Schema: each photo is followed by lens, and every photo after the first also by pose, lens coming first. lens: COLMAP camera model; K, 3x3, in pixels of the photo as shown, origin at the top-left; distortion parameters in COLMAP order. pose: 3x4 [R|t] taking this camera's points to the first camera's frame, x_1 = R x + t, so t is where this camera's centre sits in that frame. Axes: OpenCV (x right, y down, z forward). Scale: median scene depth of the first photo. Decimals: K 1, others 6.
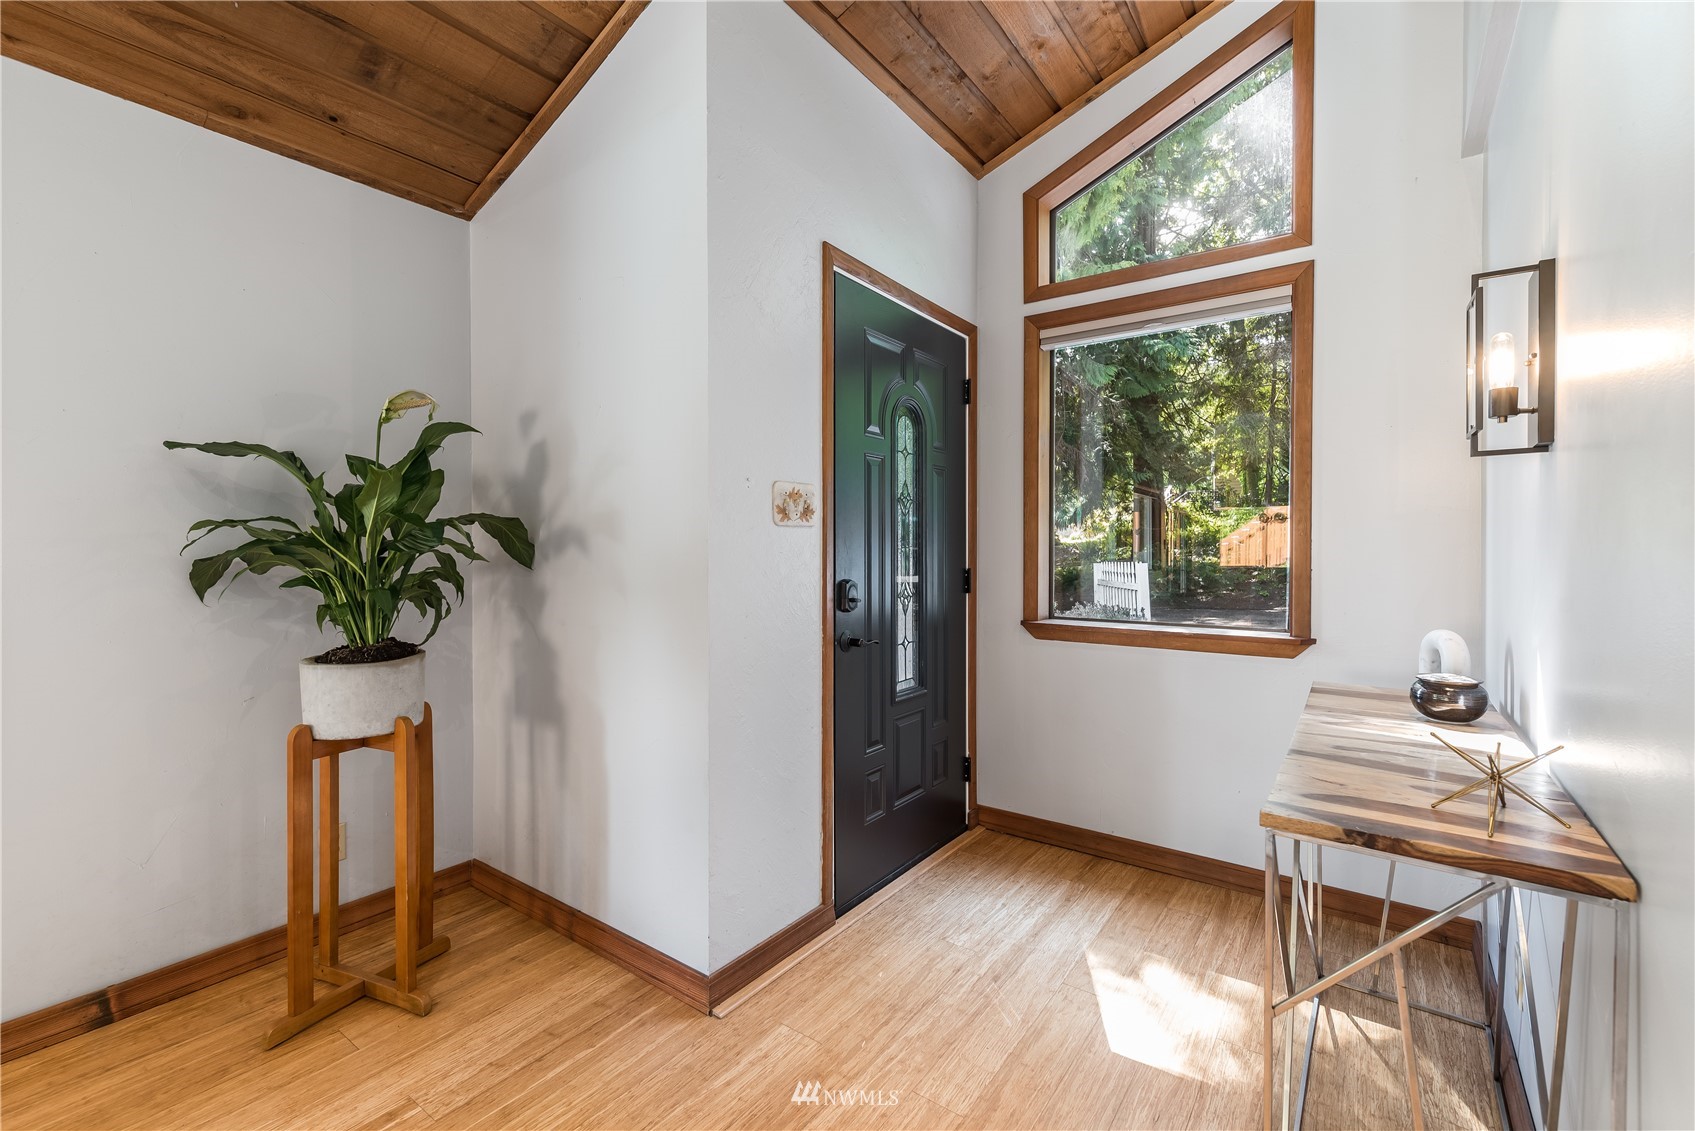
lens RADIAL K [[726.6, 0, 847.5], [0, 726.6, 565.5], [0, 0, 1]] dist [0.002677, 0.000187]
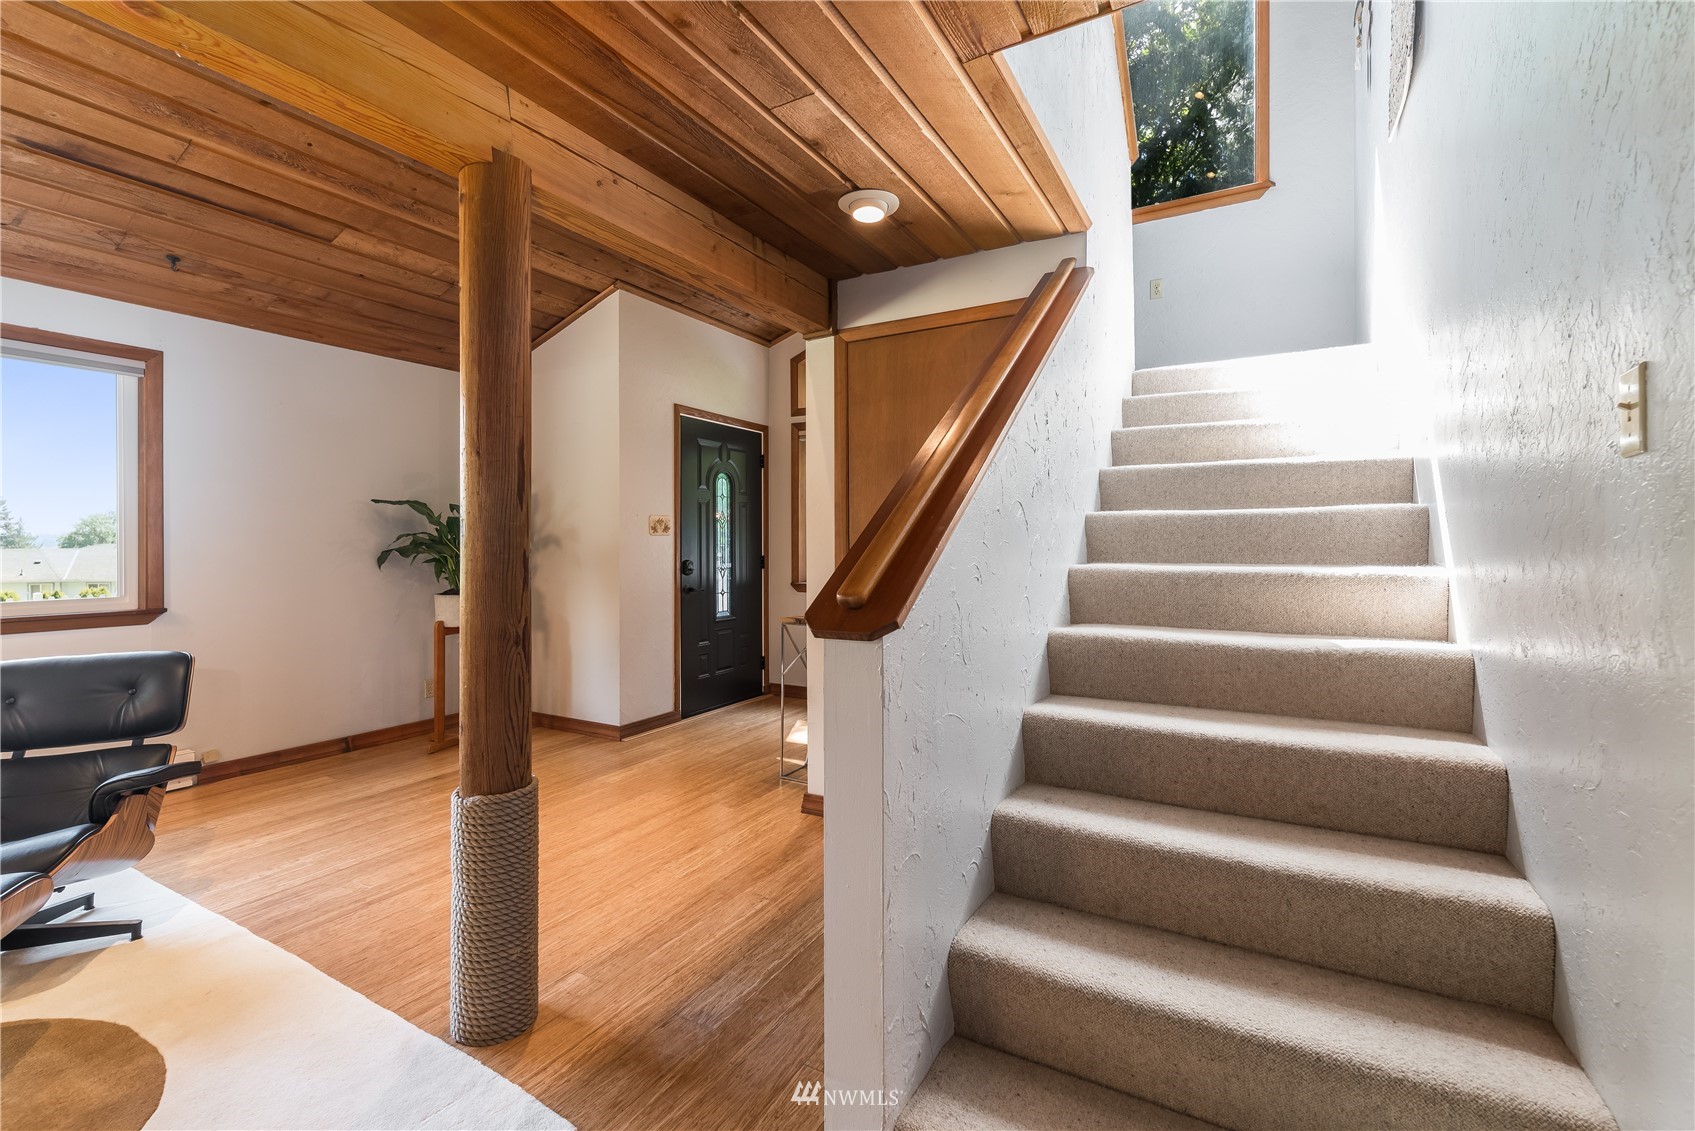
lens RADIAL K [[741.2, 0, 876.7], [0, 741.2, 551.5], [0, 0, 1]] dist [0.011710, -0.000055]
pose [[0.989077, -0.003005, 0.147368, 0.224560], [0.004748, 0.999923, -0.011475, 0.021942], [-0.147323, 0.012049, 0.989015, -1.210548]]
